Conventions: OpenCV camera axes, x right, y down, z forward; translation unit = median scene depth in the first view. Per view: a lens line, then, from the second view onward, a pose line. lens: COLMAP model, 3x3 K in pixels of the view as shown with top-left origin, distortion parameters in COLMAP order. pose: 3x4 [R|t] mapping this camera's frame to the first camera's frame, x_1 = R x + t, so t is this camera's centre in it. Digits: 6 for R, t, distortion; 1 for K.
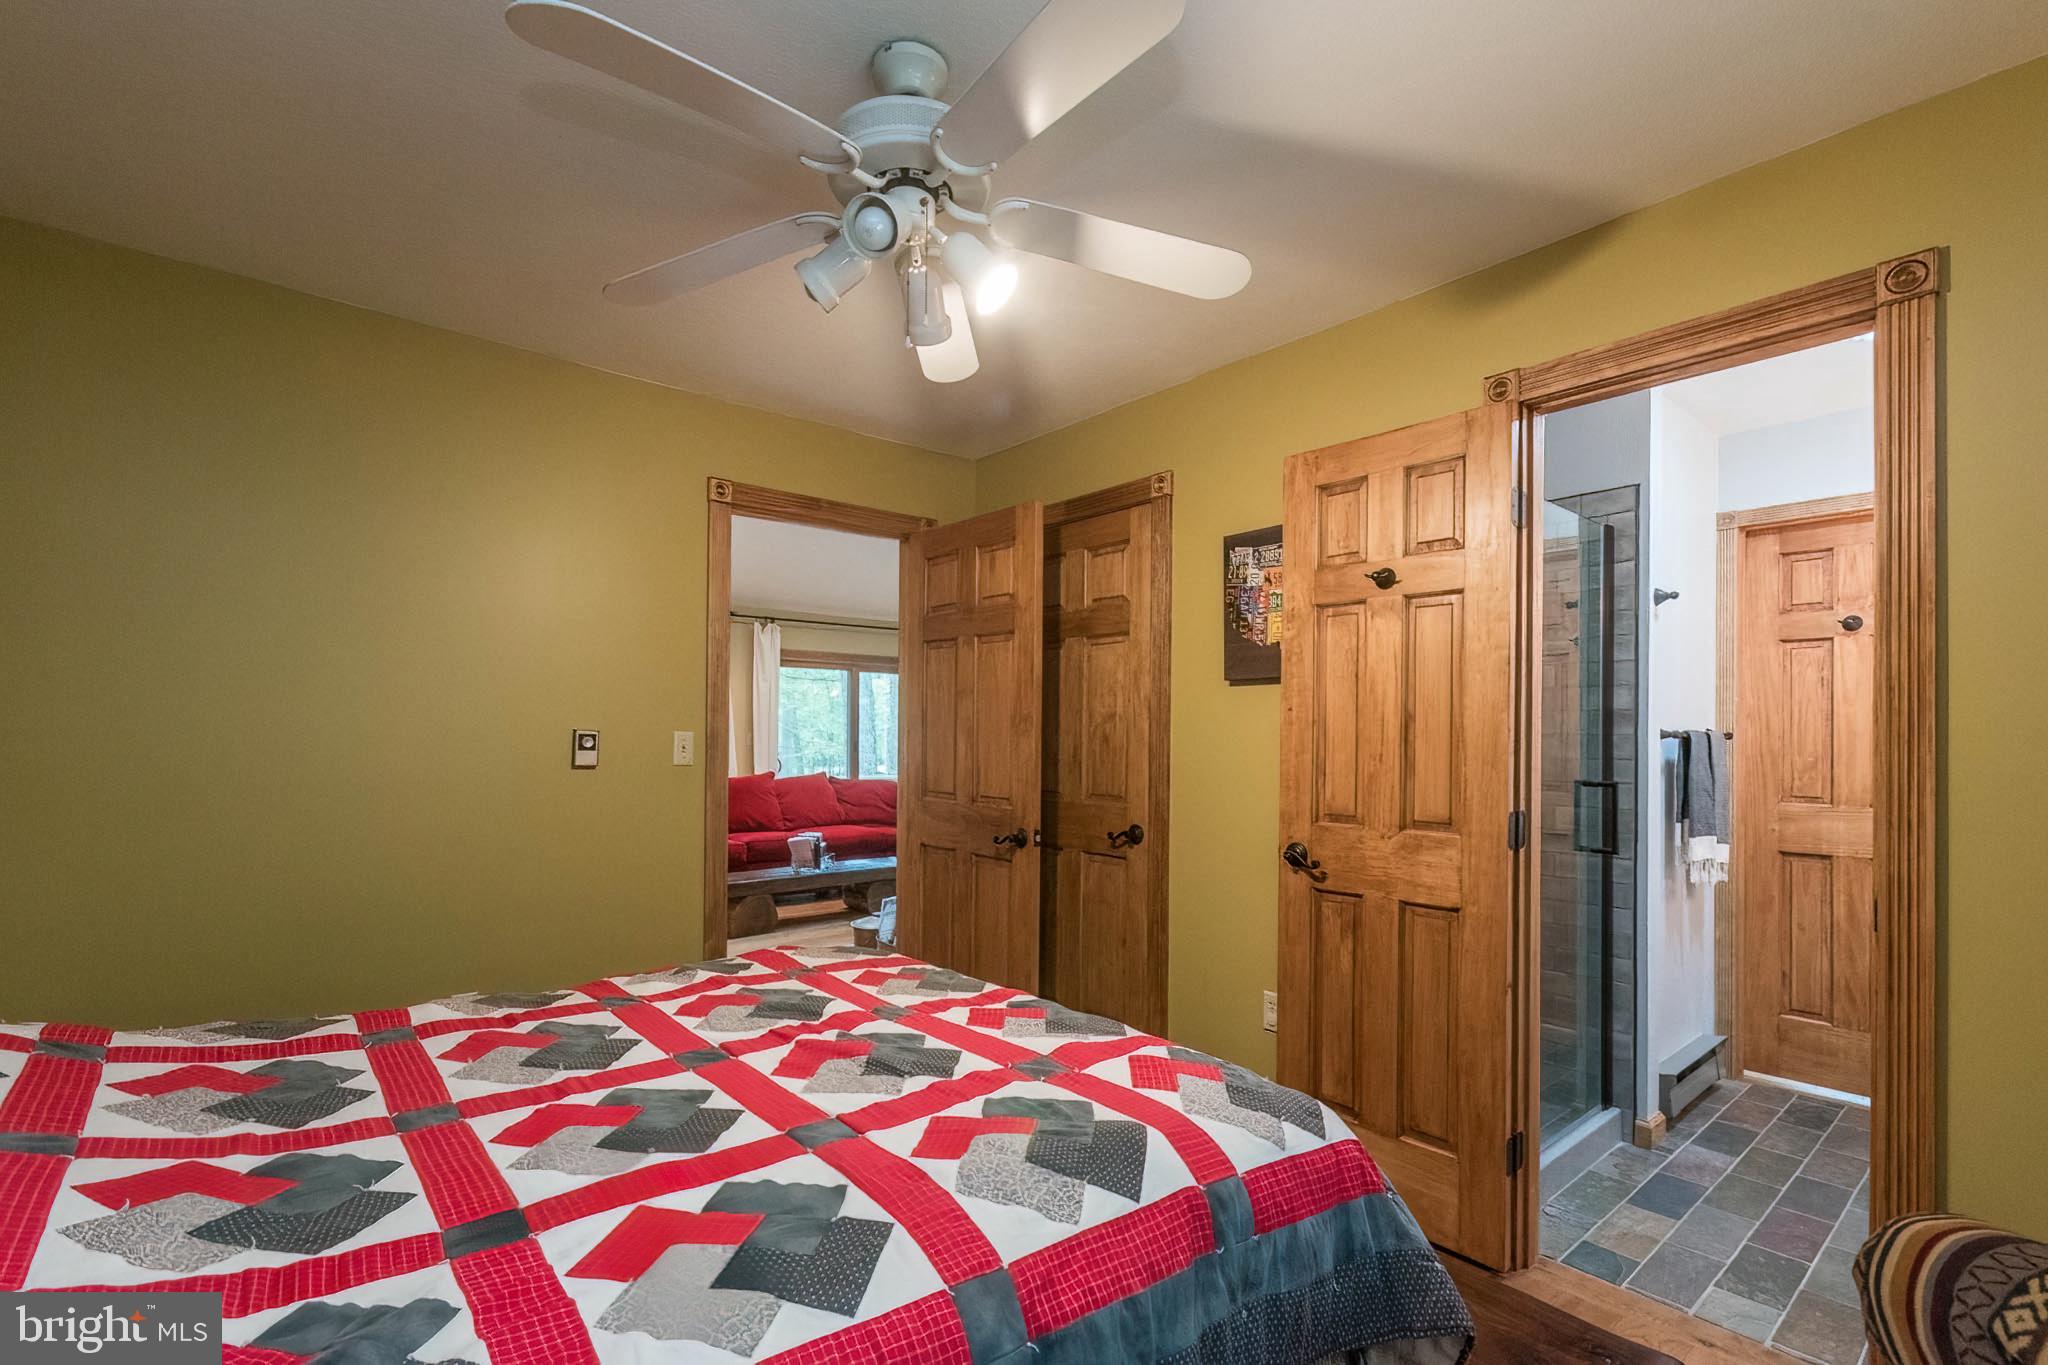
lens RADIAL K [[886.7, 0, 1018.1], [0, 886.7, 732.1], [0, 0, 1]] dist [-0.000764, -0.000712]
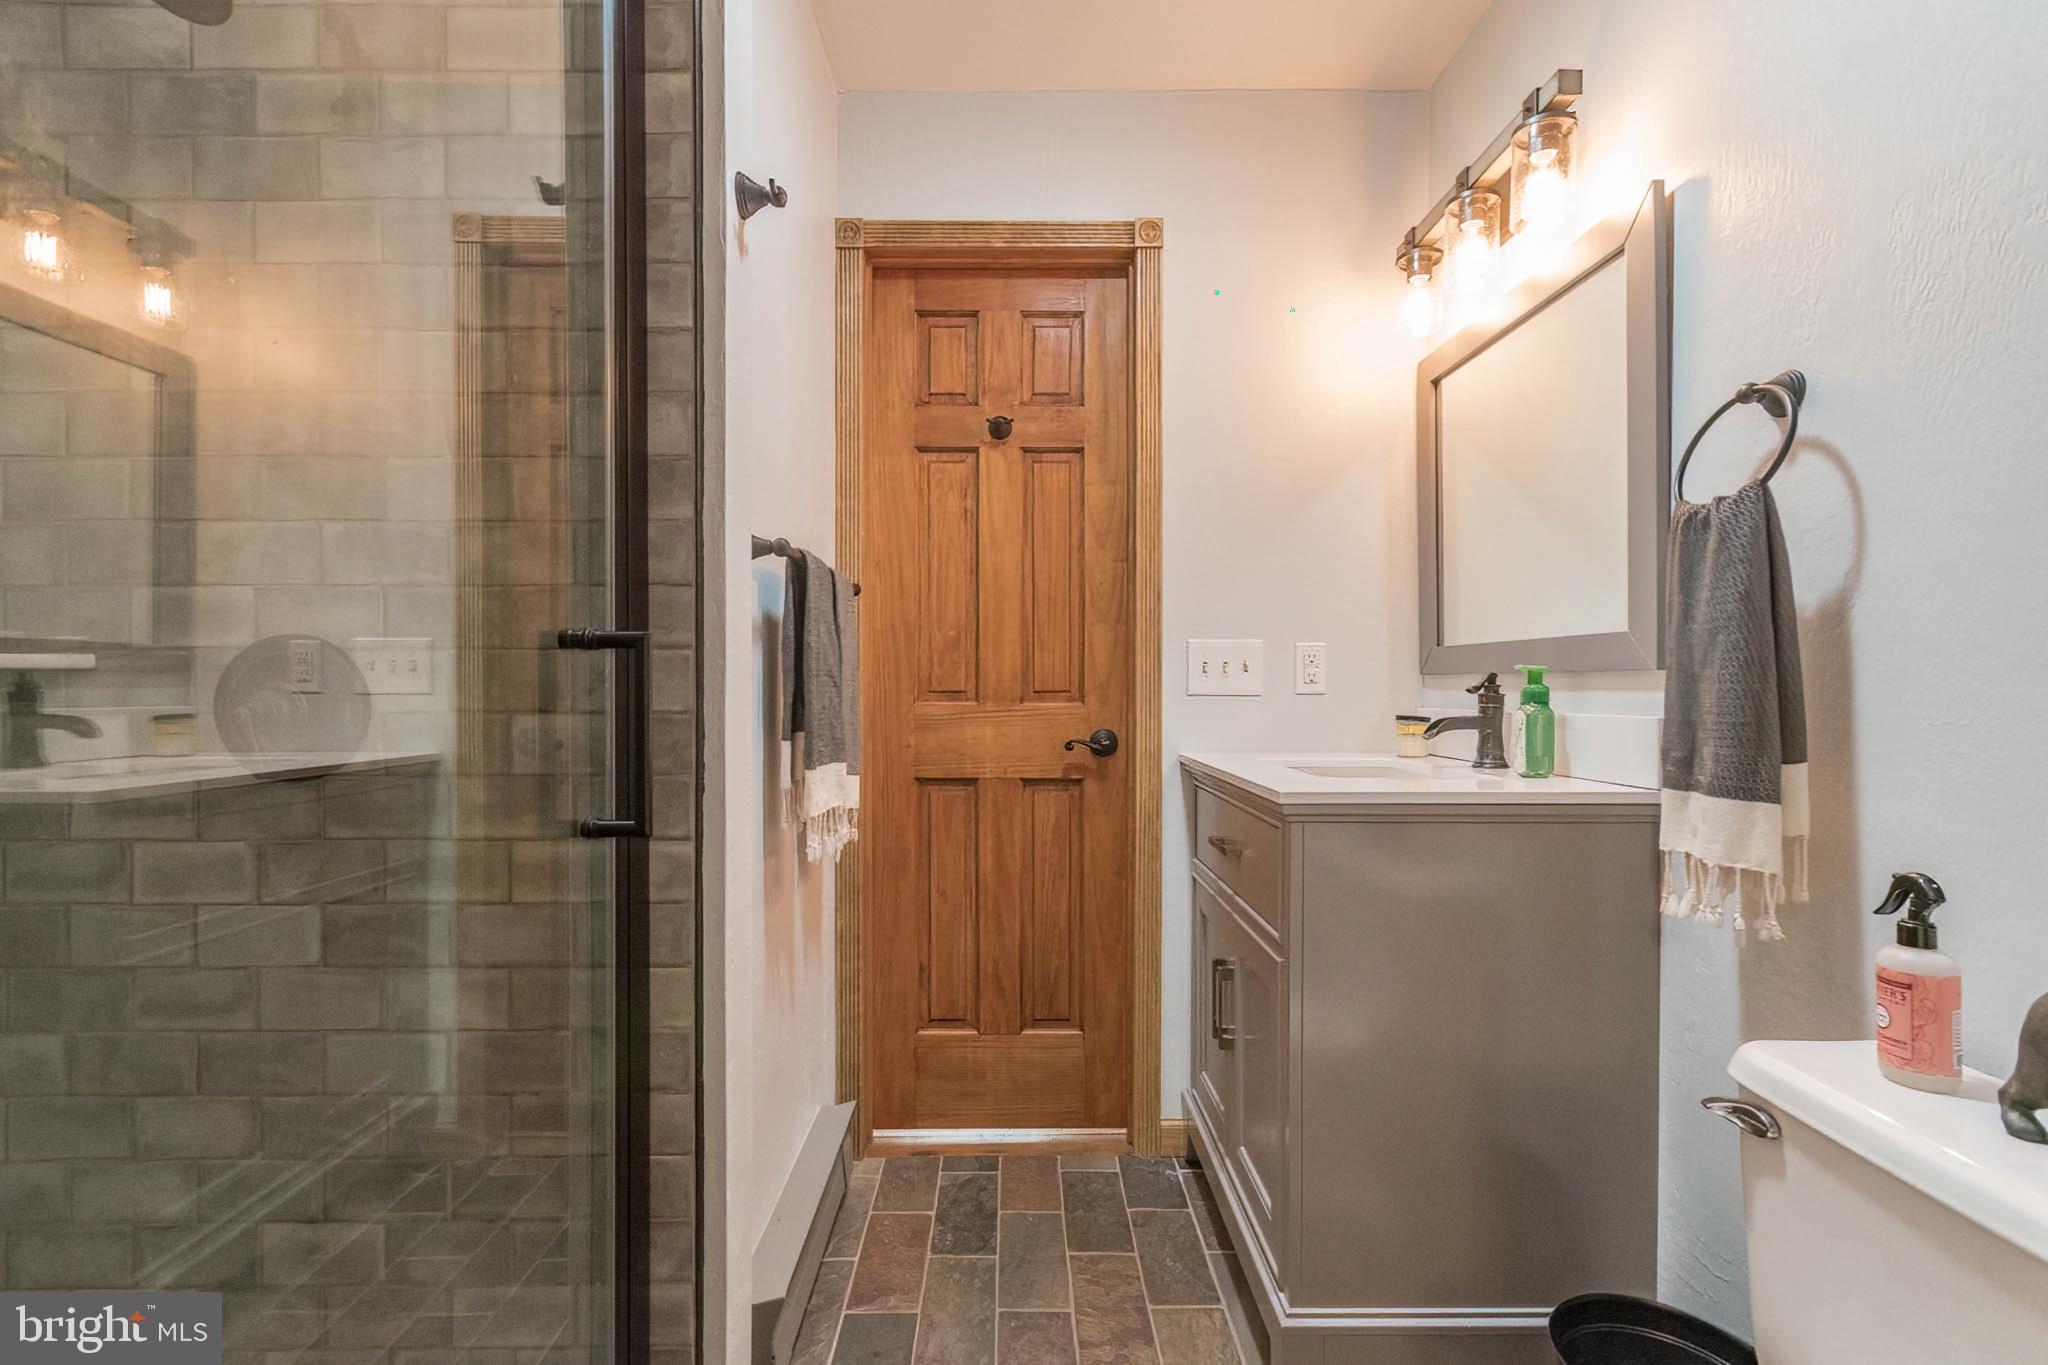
lens RADIAL K [[898.4, 0, 1019.0], [0, 898.4, 695.7], [0, 0, 1]] dist [0.004429, 0.000240]
pose [[0.621001, -0.016770, 0.783630, 0.417038], [-0.001902, 0.999736, 0.022902, 0.062753], [-0.783807, -0.015712, 0.620805, 0.565074]]
